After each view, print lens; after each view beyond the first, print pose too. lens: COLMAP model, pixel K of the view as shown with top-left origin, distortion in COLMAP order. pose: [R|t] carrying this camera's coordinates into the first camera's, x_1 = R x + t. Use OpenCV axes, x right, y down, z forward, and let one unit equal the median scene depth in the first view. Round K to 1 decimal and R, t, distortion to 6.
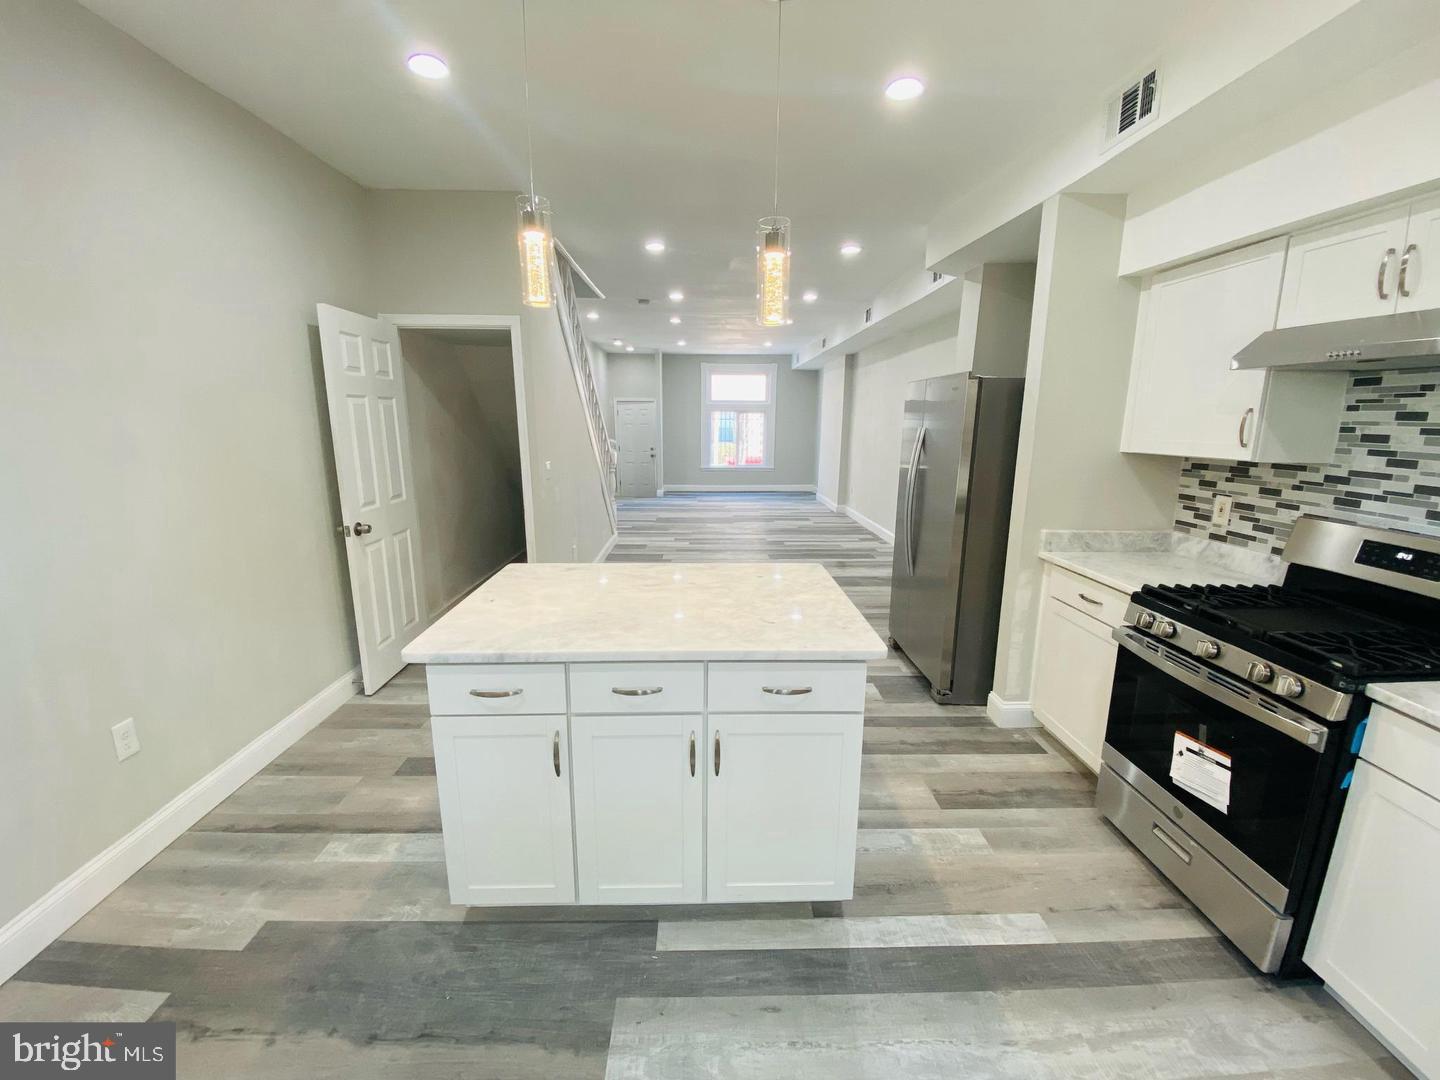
lens RADIAL K [[582.6, 0, 720.0], [0, 582.6, 540.0], [0, 0, 1]] dist [0.022510, -0.021856]
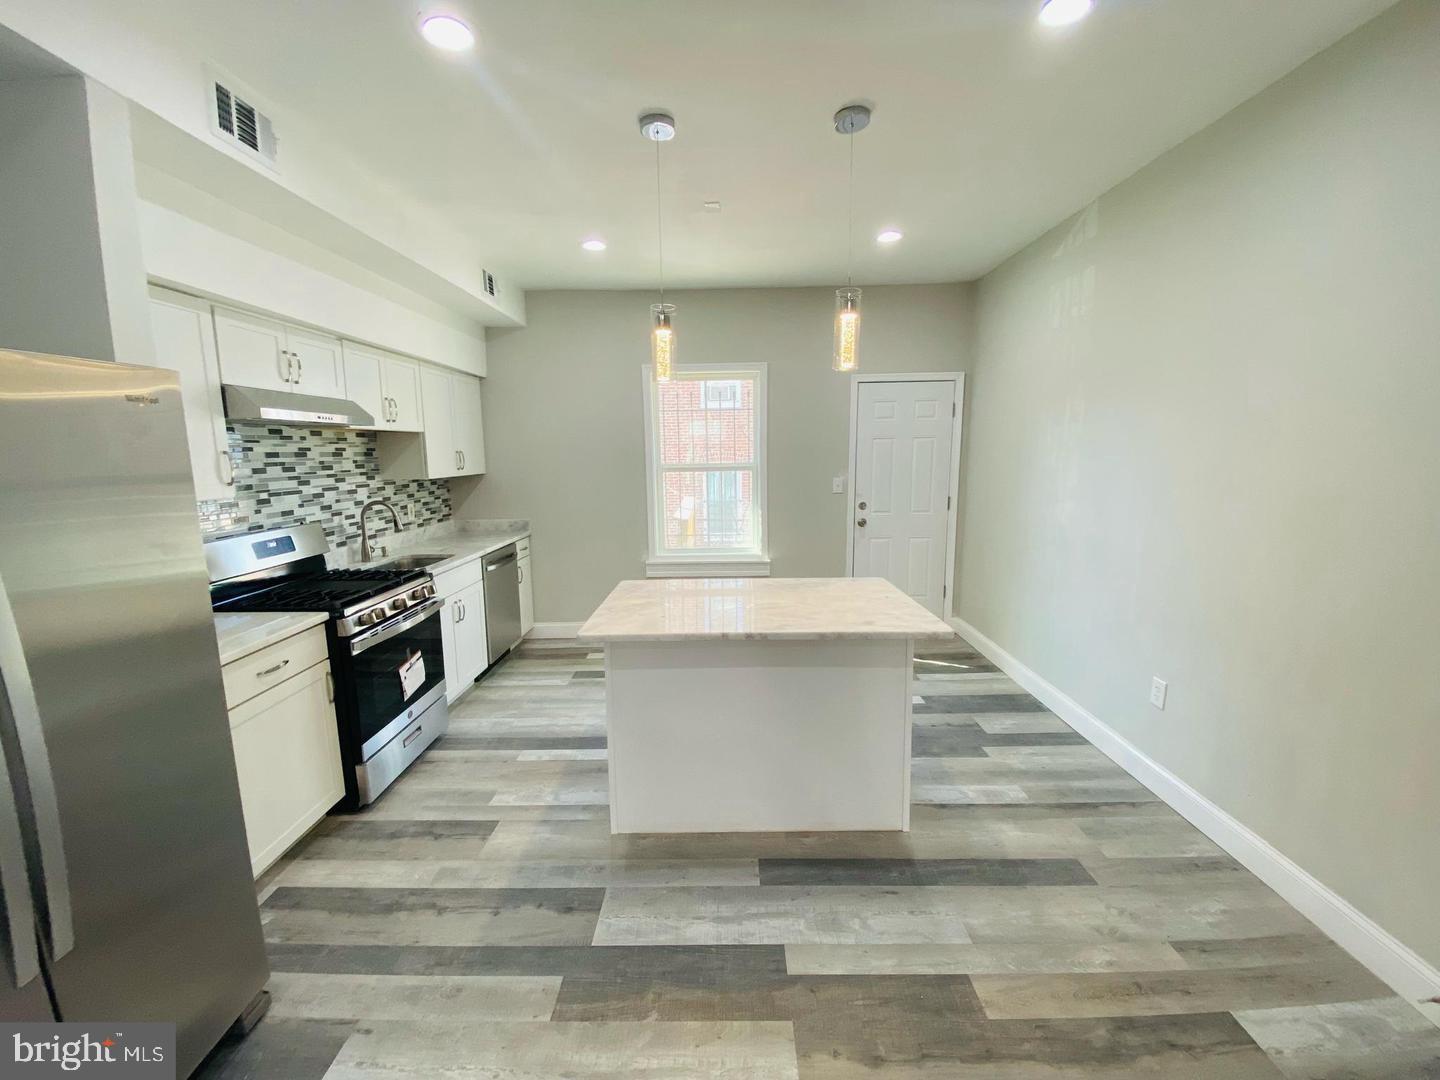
lens RADIAL K [[582.6, 0, 720.0], [0, 582.6, 540.0], [0, 0, 1]] dist [0.022510, -0.021856]
pose [[-0.999022, -0.001754, 0.044189, -0.075966], [0.013756, 0.937318, 0.348204, -0.424306], [-0.042029, 0.348472, -0.936377, 1.988448]]
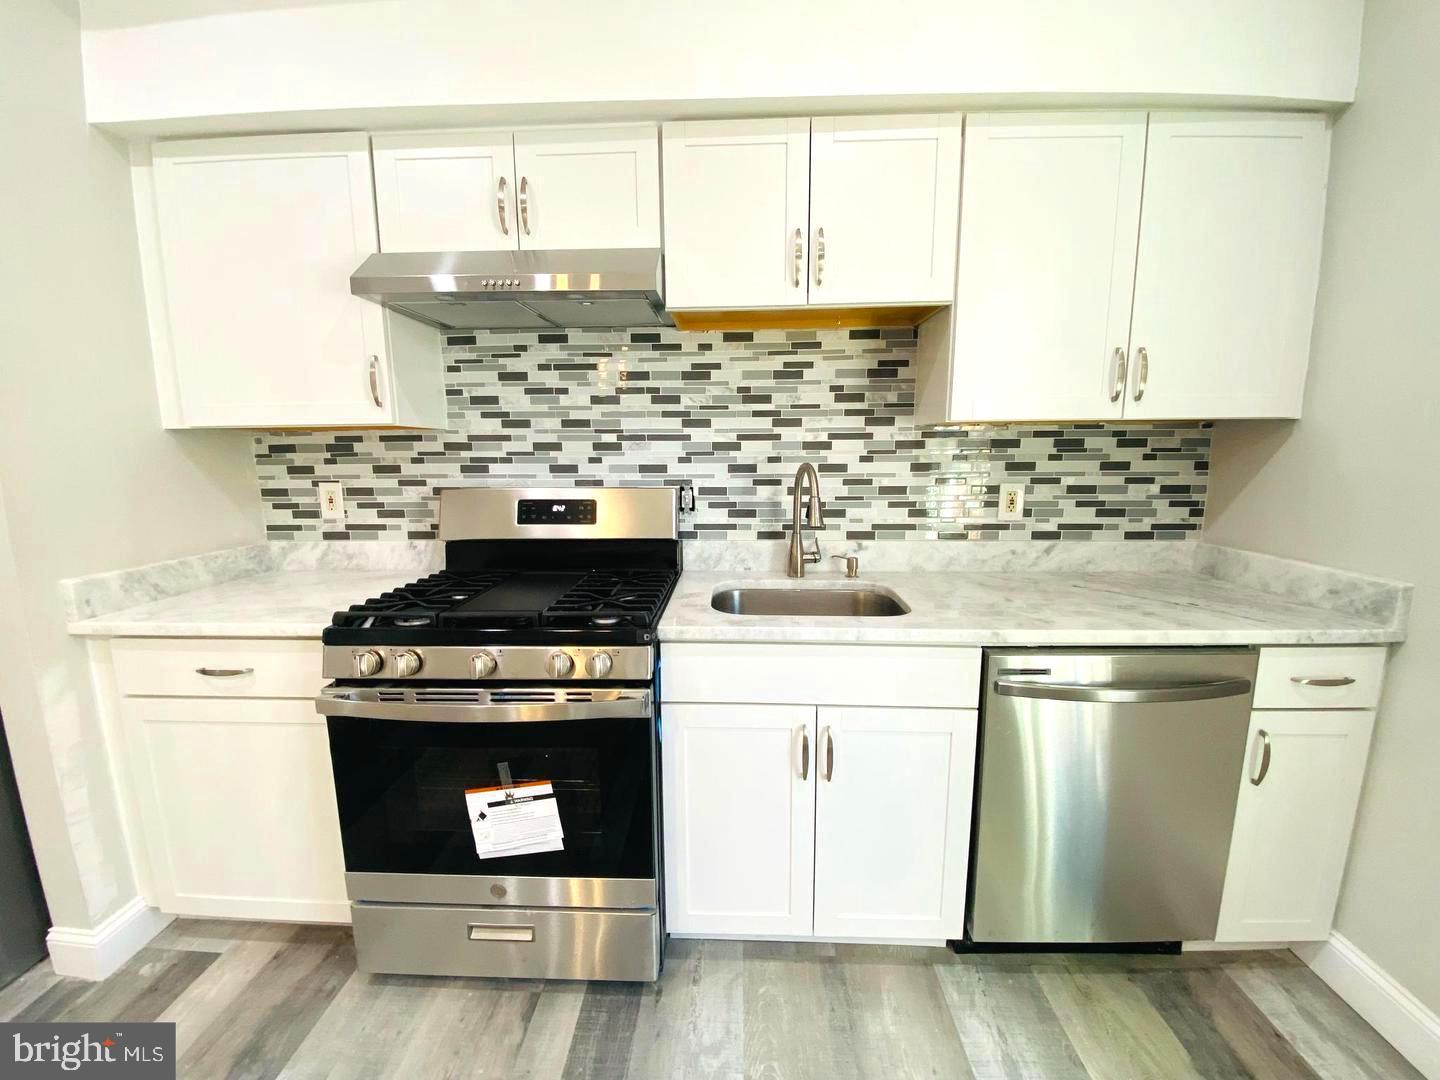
lens RADIAL K [[582.6, 0, 720.0], [0, 582.6, 540.0], [0, 0, 1]] dist [0.022510, -0.021856]
pose [[0.063535, -0.161920, 0.984756, 0.132393], [0.208453, 0.967138, 0.145574, -0.007243], [-0.975966, 0.196027, 0.095200, 0.510608]]
